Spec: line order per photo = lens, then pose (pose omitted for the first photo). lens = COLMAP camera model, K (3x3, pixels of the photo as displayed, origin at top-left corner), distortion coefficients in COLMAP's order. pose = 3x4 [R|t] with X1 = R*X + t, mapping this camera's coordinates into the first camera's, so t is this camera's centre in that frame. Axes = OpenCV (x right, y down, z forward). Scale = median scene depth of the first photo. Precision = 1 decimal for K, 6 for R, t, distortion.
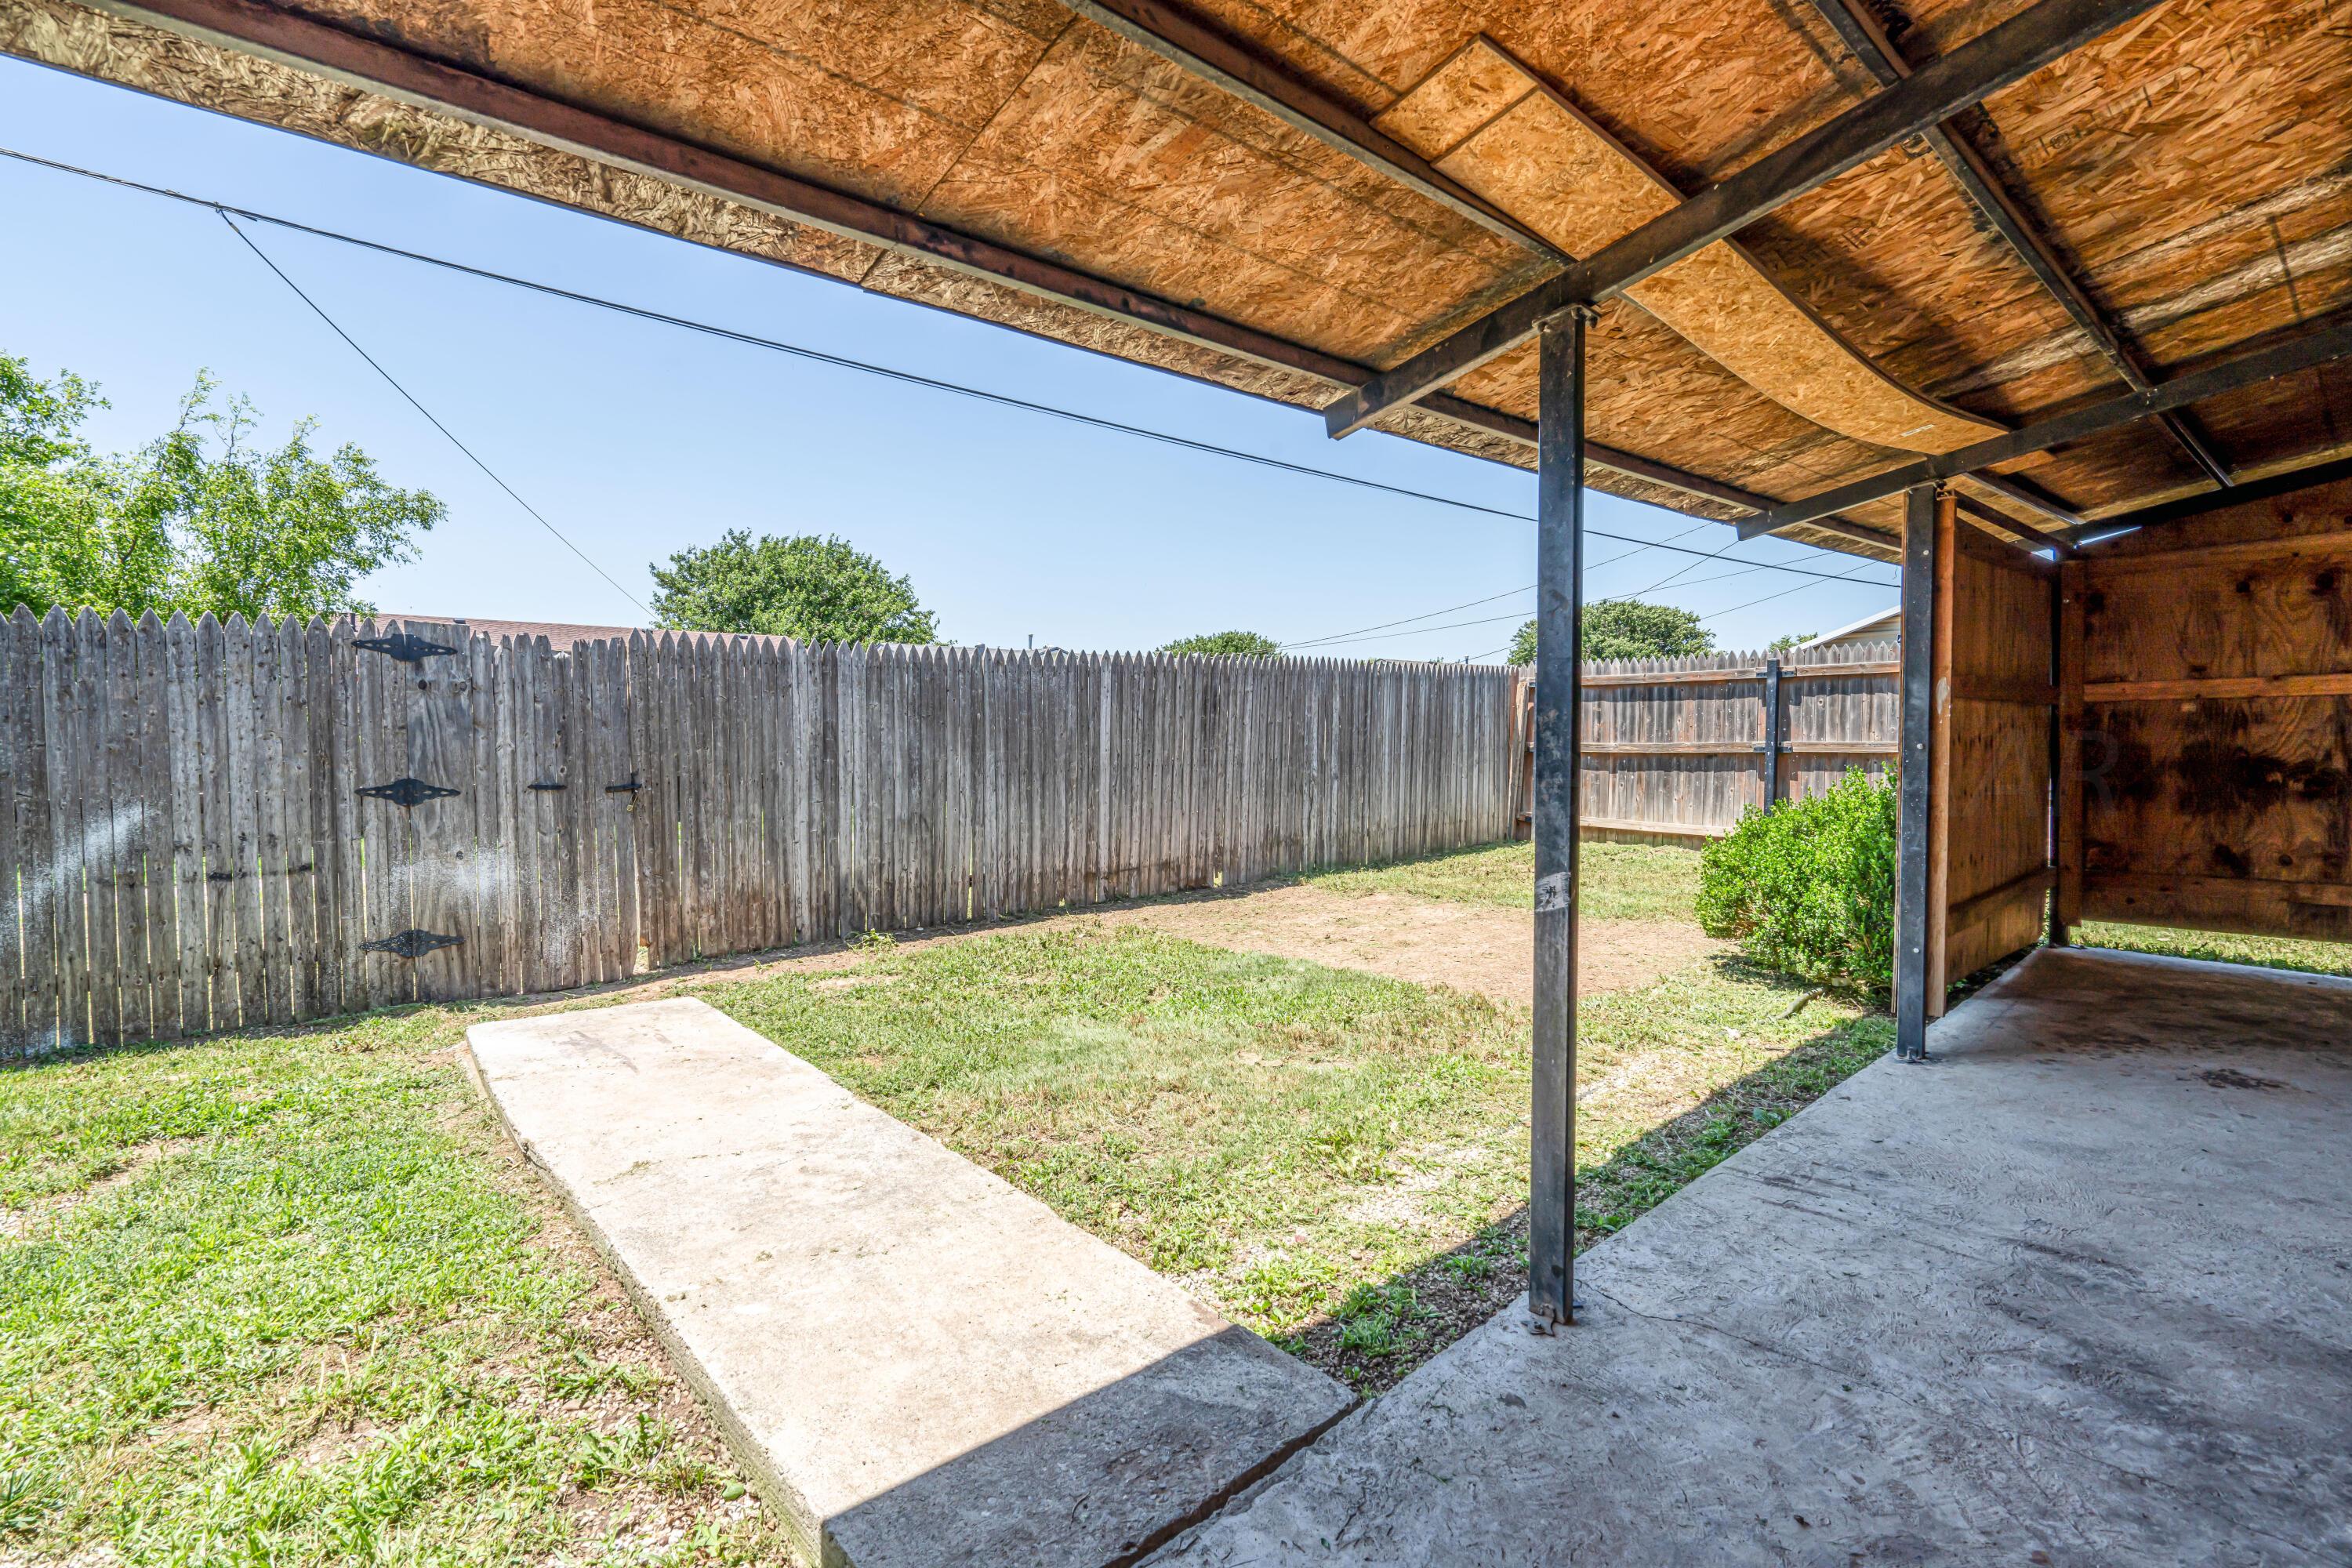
lens RADIAL K [[1088.3, 0, 1169.9], [0, 1088.3, 778.6], [0, 0, 1]] dist [-0.011851, 0.000137]
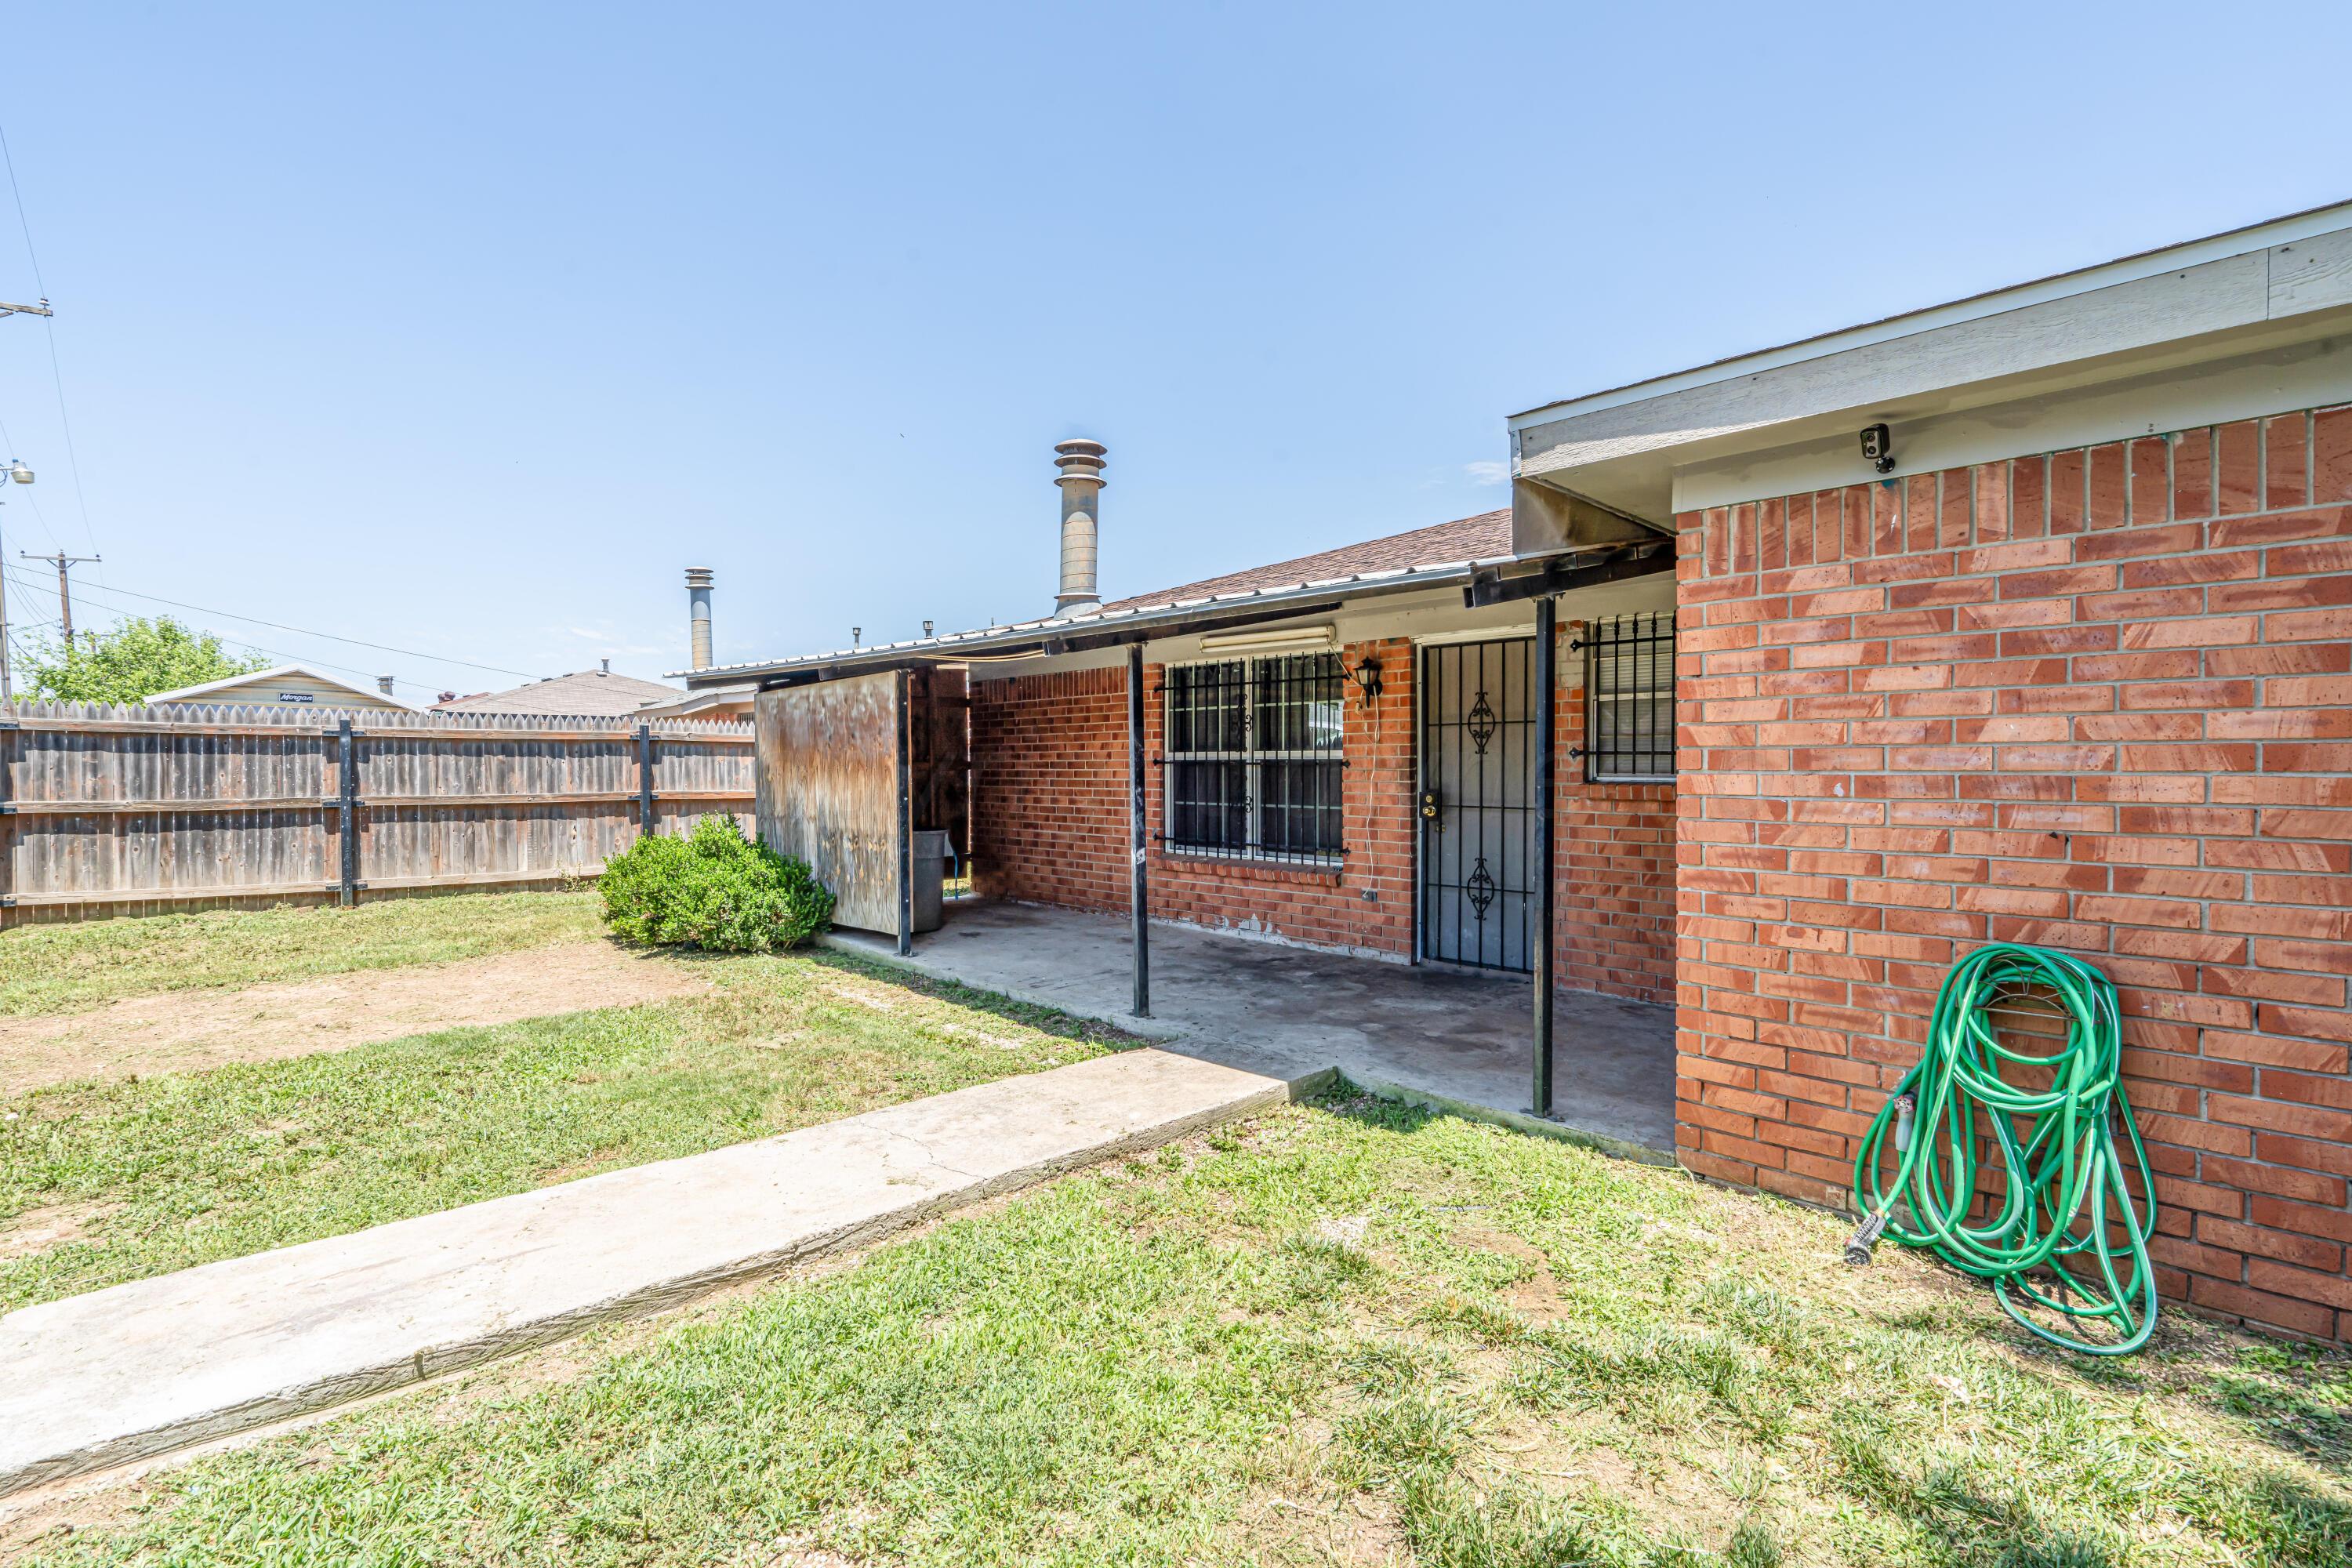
lens RADIAL K [[1088.3, 0, 1178.7], [0, 1088.3, 783.2], [0, 0, 1]] dist [-0.011851, 0.000137]
pose [[-0.059288, -0.002385, 0.998238, -0.535166], [0.040128, 0.999183, 0.004771, -0.018942], [-0.997434, 0.040340, -0.059144, 0.242622]]
